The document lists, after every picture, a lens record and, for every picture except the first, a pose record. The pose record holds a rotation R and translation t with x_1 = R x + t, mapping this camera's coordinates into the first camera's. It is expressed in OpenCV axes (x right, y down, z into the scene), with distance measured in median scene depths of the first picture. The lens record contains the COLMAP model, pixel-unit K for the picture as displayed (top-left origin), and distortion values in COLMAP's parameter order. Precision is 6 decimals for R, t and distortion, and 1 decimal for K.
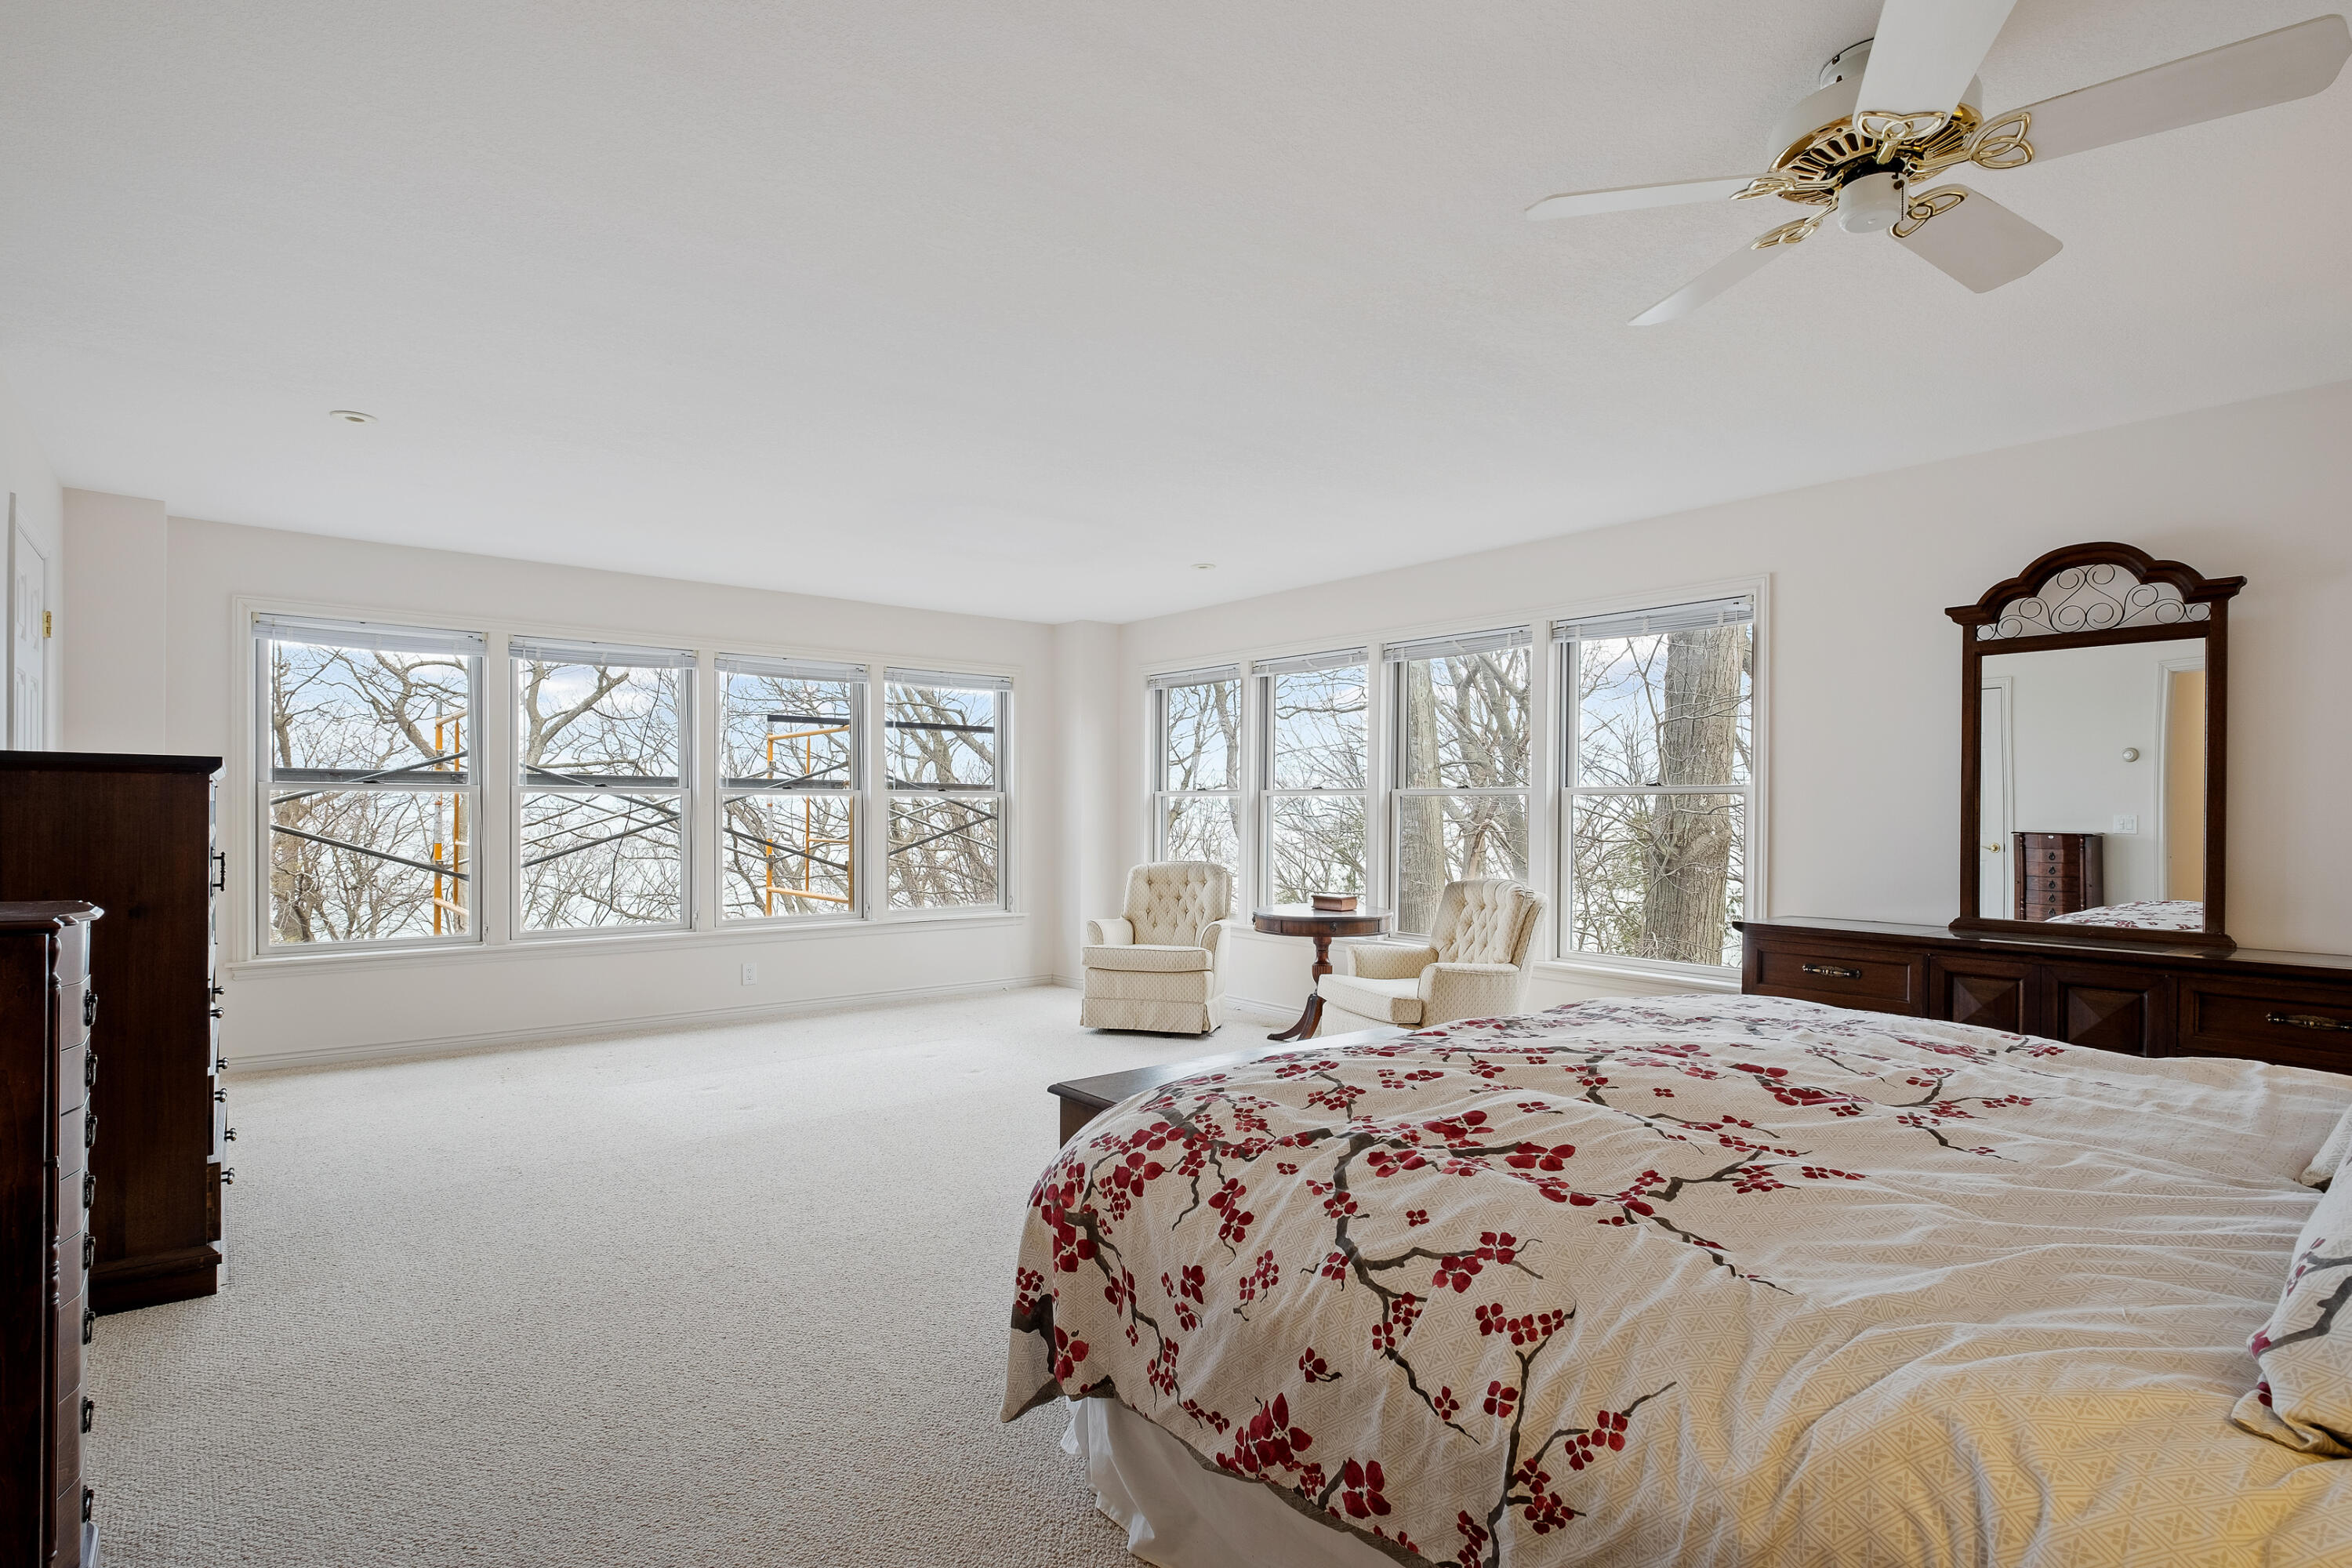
lens RADIAL K [[1172.6, 0, 1174.6], [0, 1172.6, 803.5], [0, 0, 1]] dist [0.000954, 0.000061]
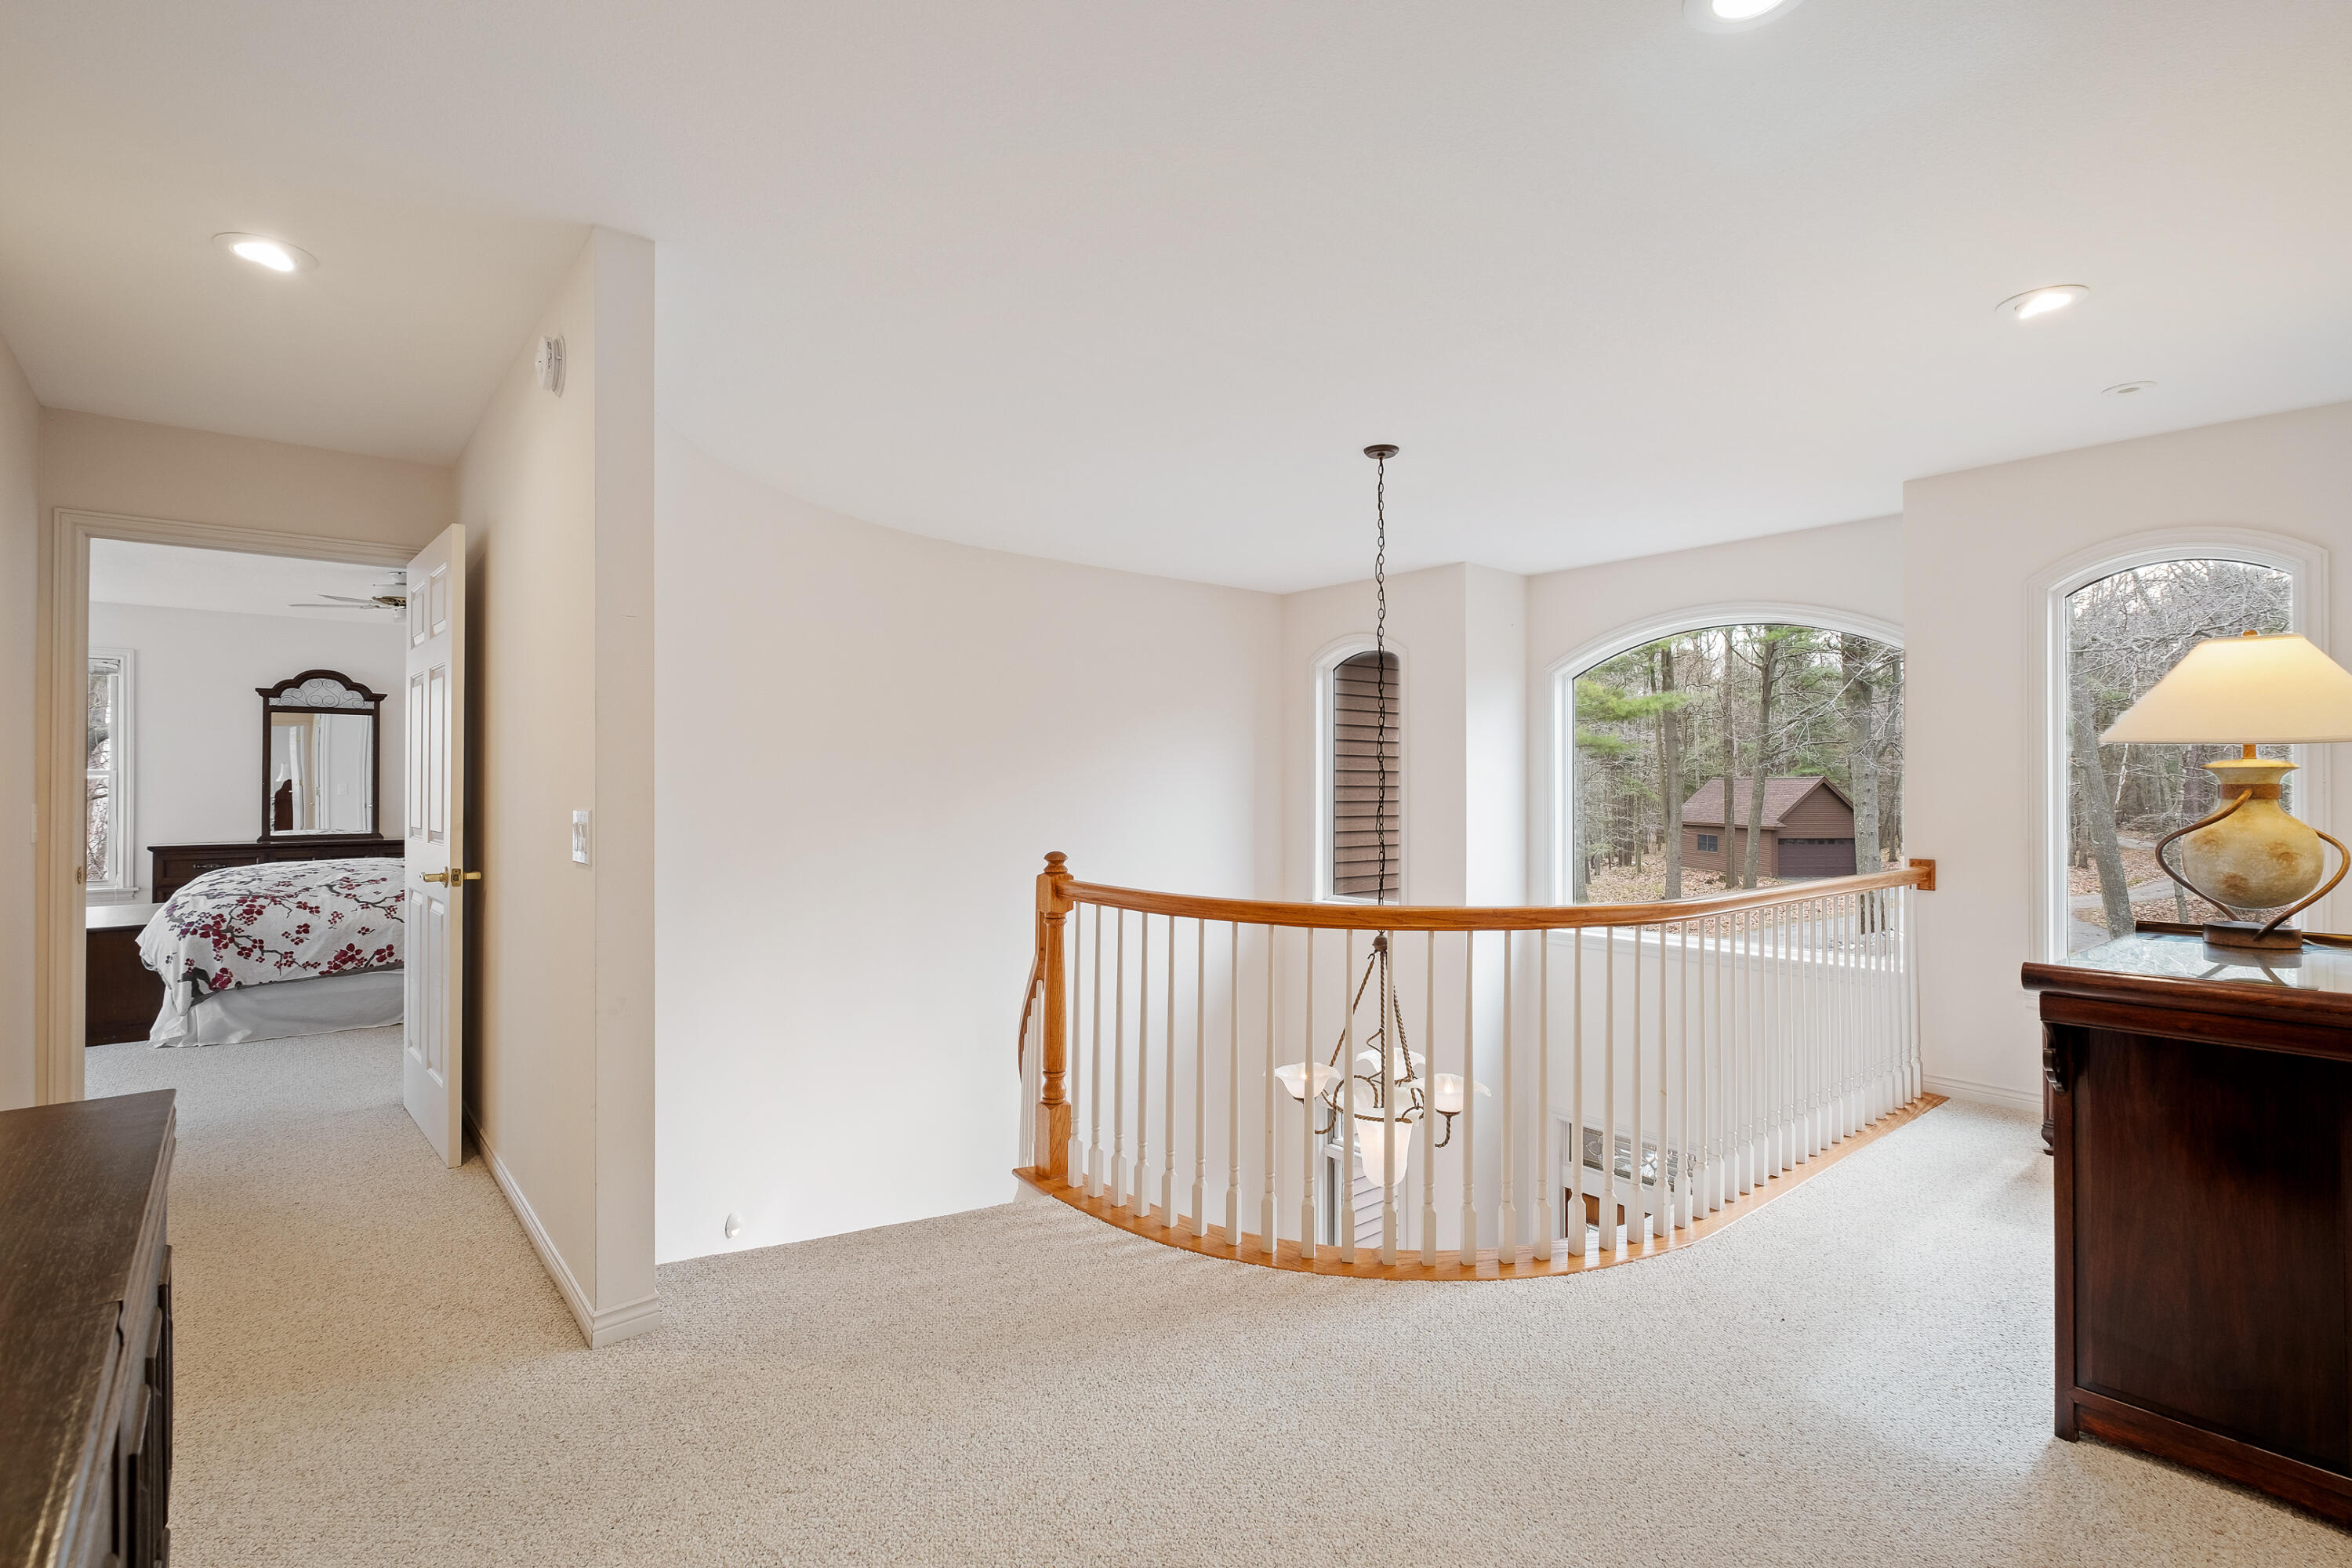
lens RADIAL K [[1105.2, 0, 1175.0], [0, 1105.2, 781.6], [0, 0, 1]] dist [-0.000526, -0.000071]
pose [[-0.006098, -0.003666, 0.999975, -1.486932], [-0.004346, 0.999984, 0.003640, -0.017805], [-0.999972, -0.004324, -0.006114, -0.696562]]
